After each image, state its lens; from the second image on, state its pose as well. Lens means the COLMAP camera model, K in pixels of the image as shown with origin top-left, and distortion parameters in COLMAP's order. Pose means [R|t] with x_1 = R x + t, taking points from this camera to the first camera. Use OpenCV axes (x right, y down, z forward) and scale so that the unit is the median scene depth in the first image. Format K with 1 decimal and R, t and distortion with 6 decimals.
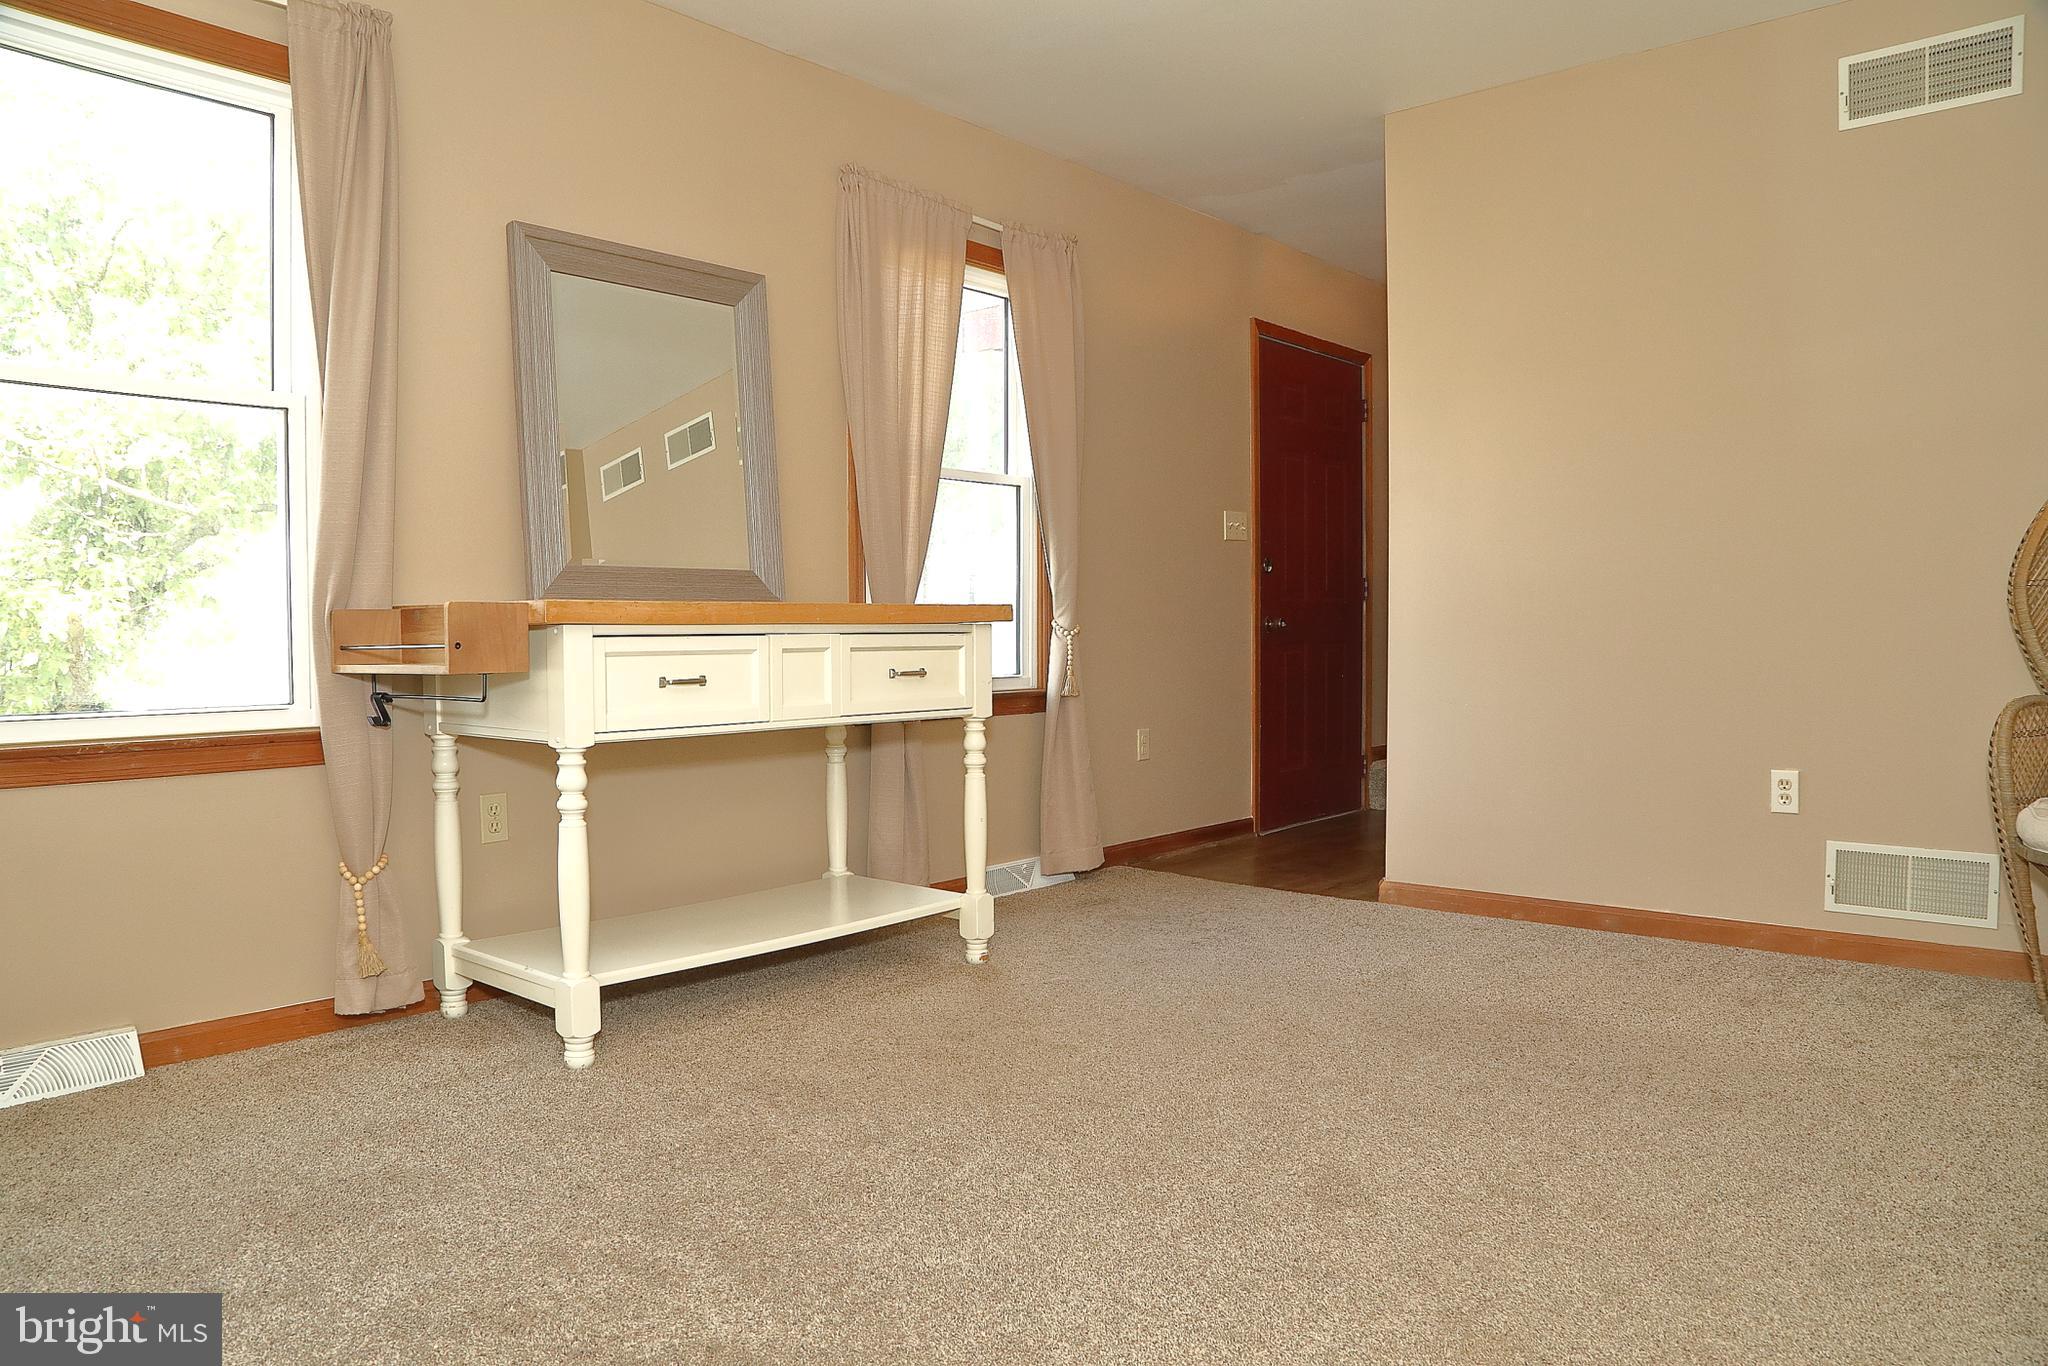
lens RADIAL K [[1402.3, 0, 1024.0], [0, 1402.3, 683.0], [0, 0, 1]] dist [-0.122725, 0.072858]
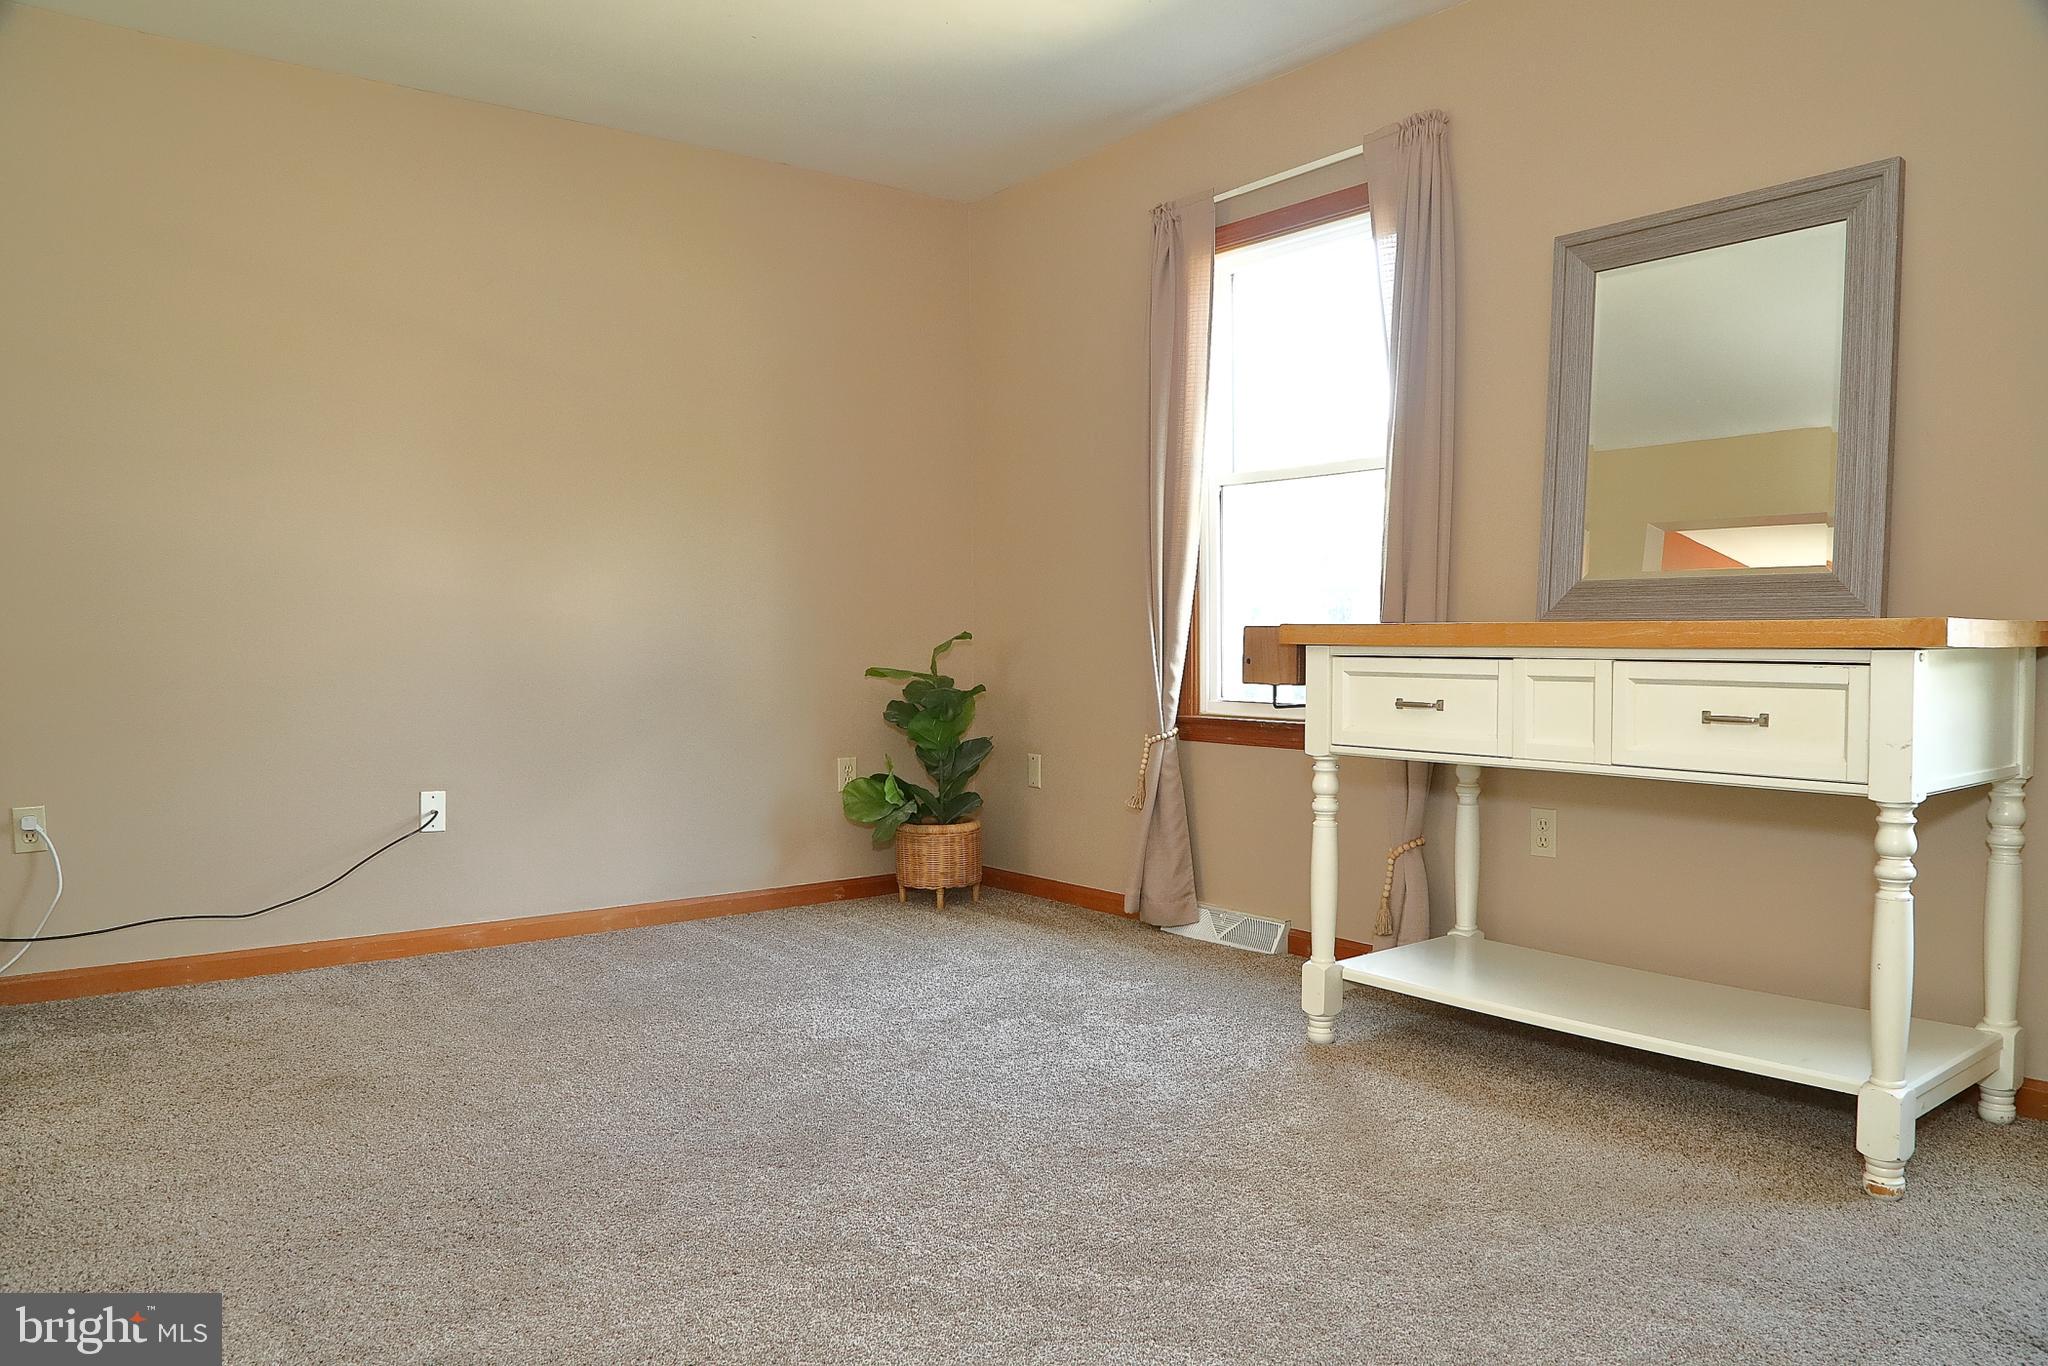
lens RADIAL K [[1402.3, 0, 1024.0], [0, 1402.3, 683.0], [0, 0, 1]] dist [-0.122725, 0.072858]
pose [[-0.167369, 0.029298, -0.985459, 0.642249], [-0.045756, 0.998250, 0.037450, -0.033660], [0.984832, 0.051359, -0.165735, 0.746262]]
